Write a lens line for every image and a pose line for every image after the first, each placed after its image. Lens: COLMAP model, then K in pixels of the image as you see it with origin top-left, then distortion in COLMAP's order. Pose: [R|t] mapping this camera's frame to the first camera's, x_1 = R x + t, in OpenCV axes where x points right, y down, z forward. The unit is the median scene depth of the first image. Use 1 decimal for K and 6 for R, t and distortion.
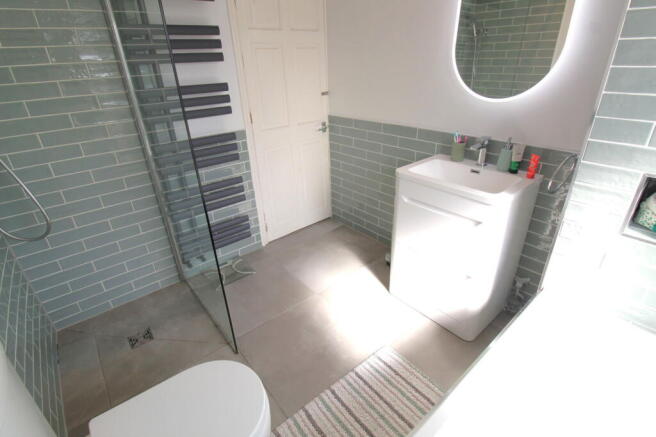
lens RADIAL K [[328.9, 0, 328.0], [0, 328.9, 218.5], [0, 0, 1]] dist [-0.000729, -0.000056]
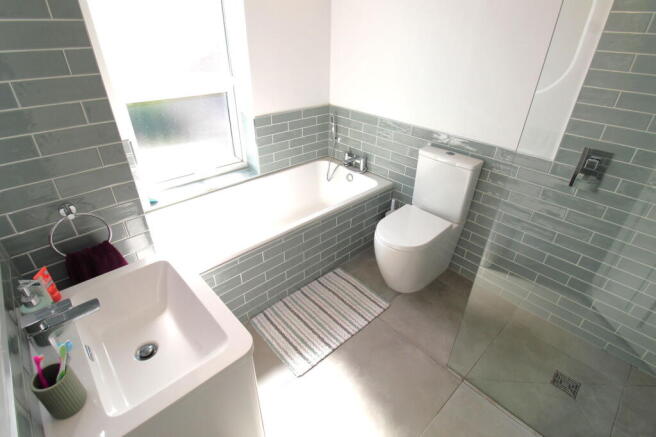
lens RADIAL K [[328.9, 0, 328.0], [0, 328.9, 218.5], [0, 0, 1]] dist [-0.000729, -0.000056]
pose [[-0.998596, 0.043047, -0.030880, 0.112385], [-0.003575, 0.526801, 0.849981, -0.768789], [0.052857, 0.848898, -0.525907, 1.258512]]
